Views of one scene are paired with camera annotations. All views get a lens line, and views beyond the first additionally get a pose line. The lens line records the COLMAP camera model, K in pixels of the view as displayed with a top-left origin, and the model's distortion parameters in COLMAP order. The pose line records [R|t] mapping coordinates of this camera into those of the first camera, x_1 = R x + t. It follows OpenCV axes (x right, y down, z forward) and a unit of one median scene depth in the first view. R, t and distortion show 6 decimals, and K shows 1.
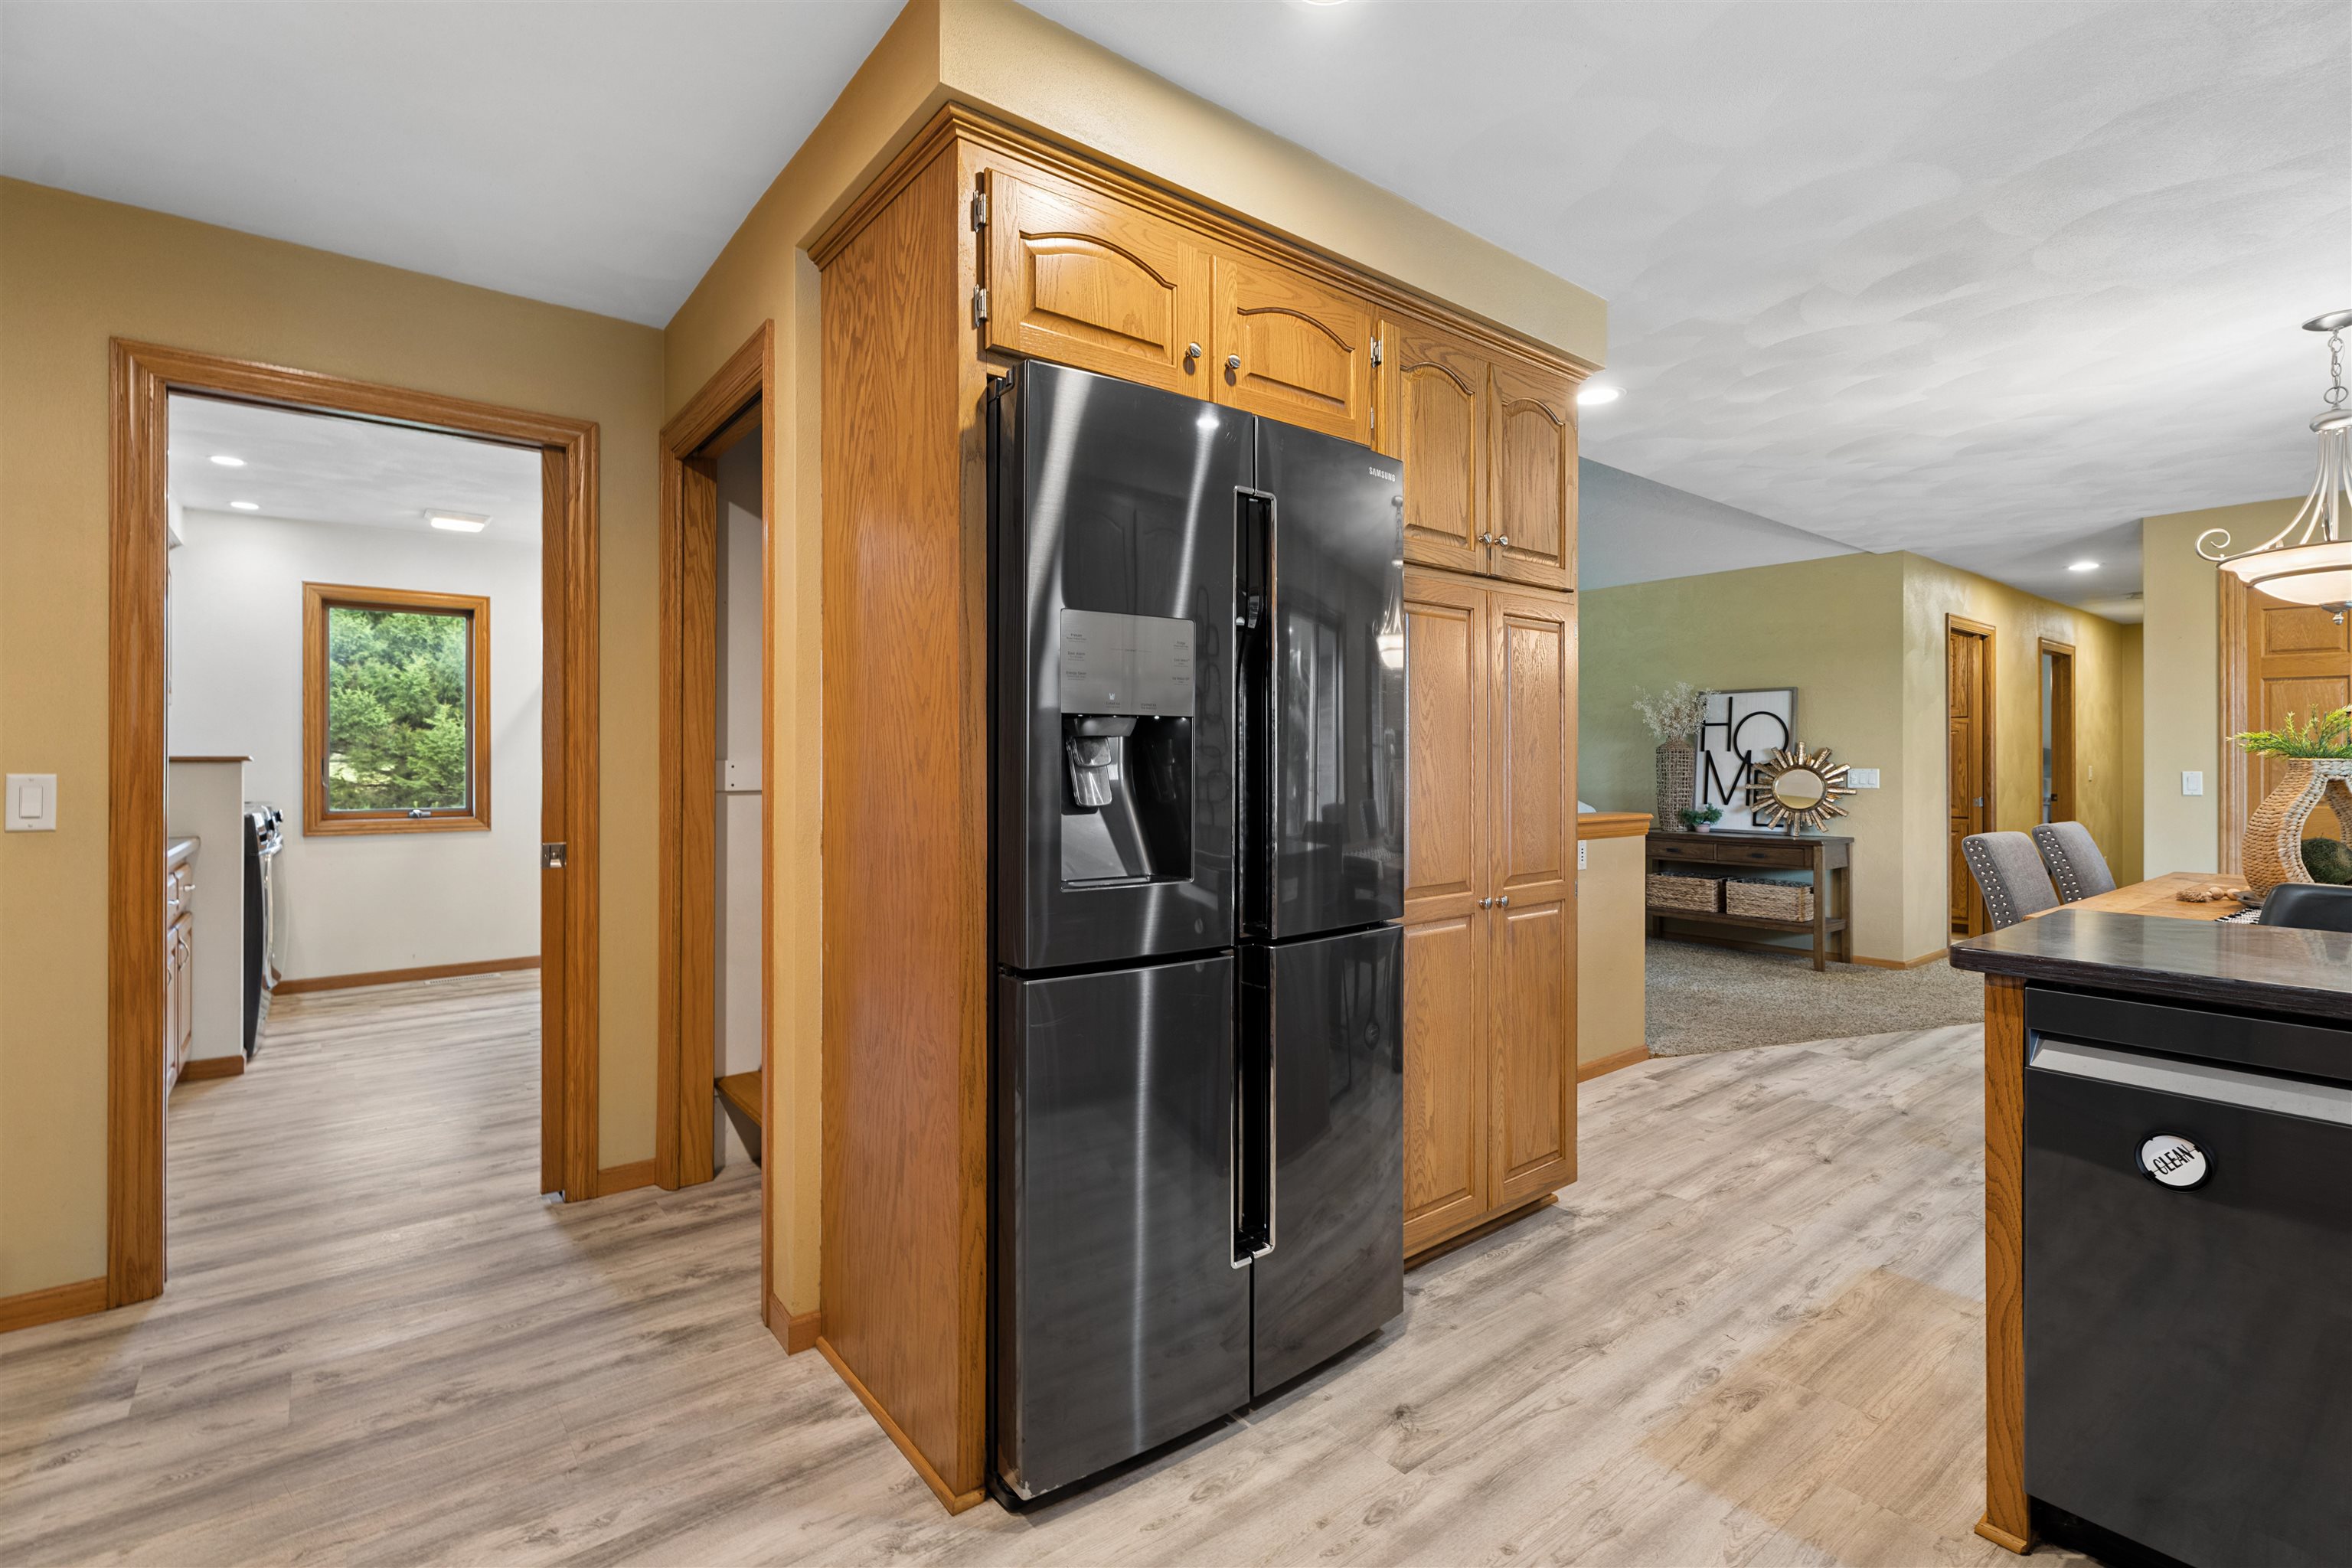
lens RADIAL K [[1066.0, 0, 1167.8], [0, 1066.0, 760.0], [0, 0, 1]] dist [-0.001458, -0.001233]
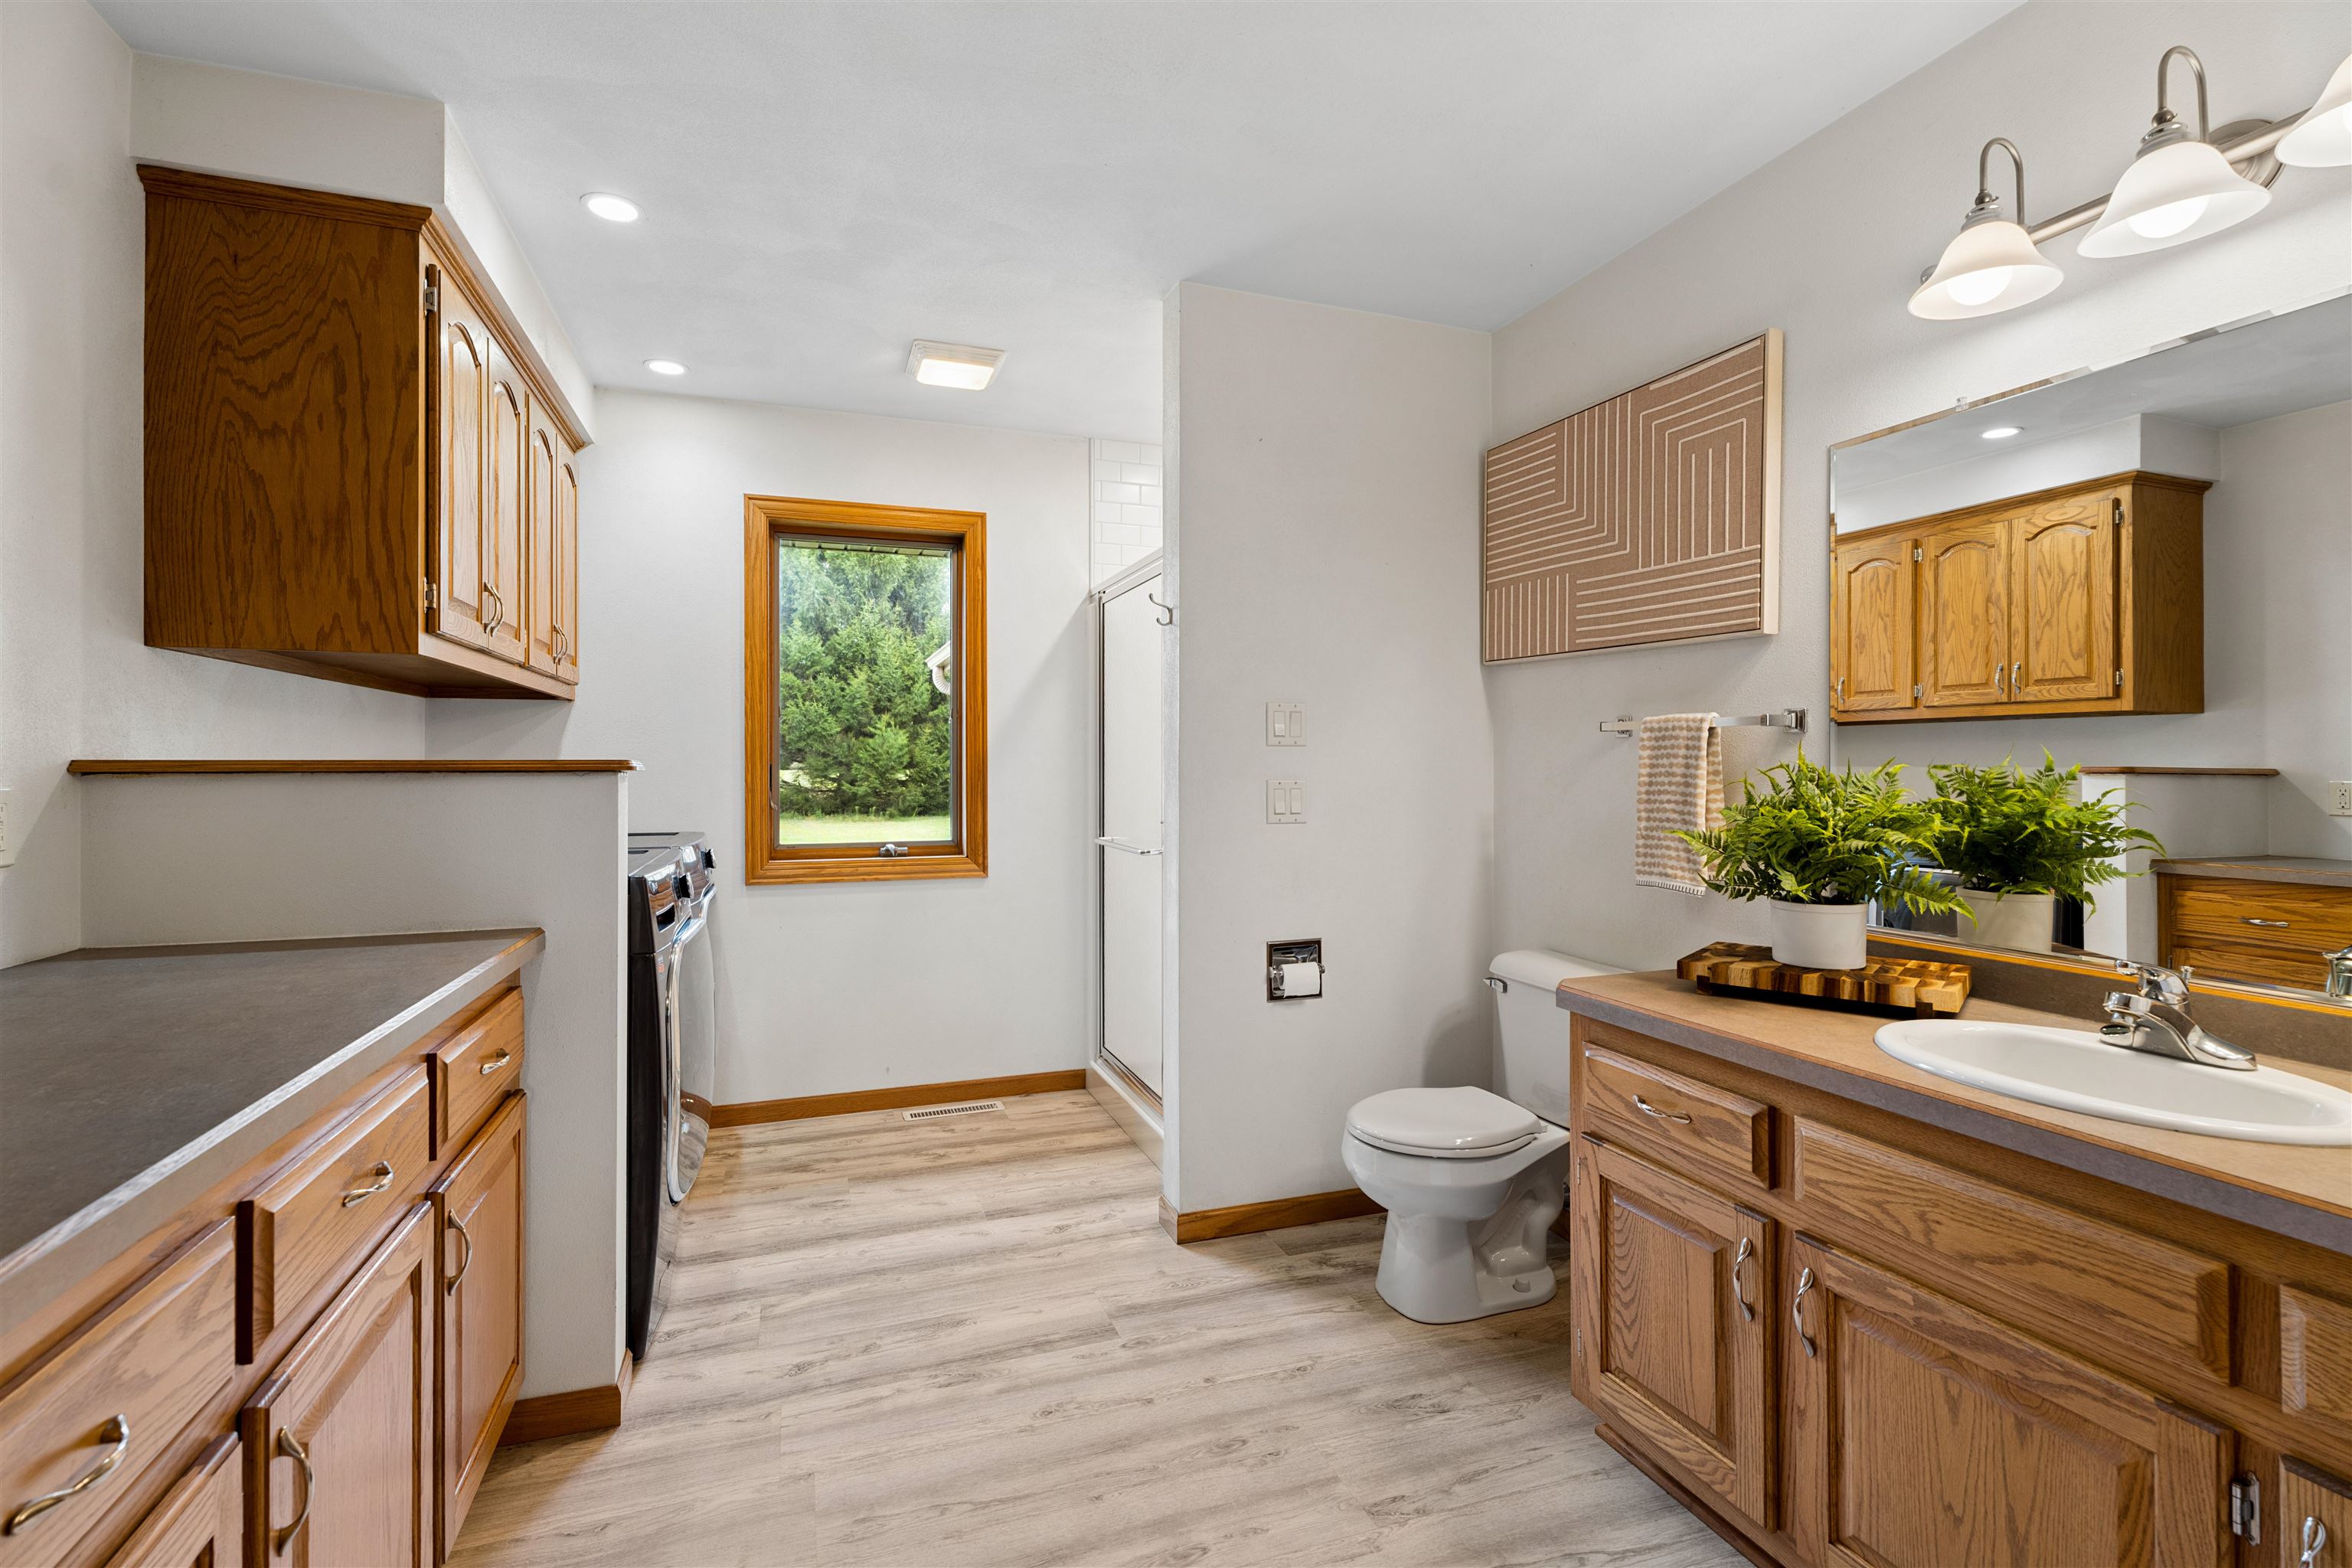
lens RADIAL K [[1066.0, 0, 1167.8], [0, 1066.0, 760.0], [0, 0, 1]] dist [-0.001458, -0.001233]
pose [[0.946879, -0.003077, -0.321574, -0.335103], [0.001074, 0.999979, -0.006407, -0.000318], [0.321587, 0.005721, 0.946863, 0.436335]]
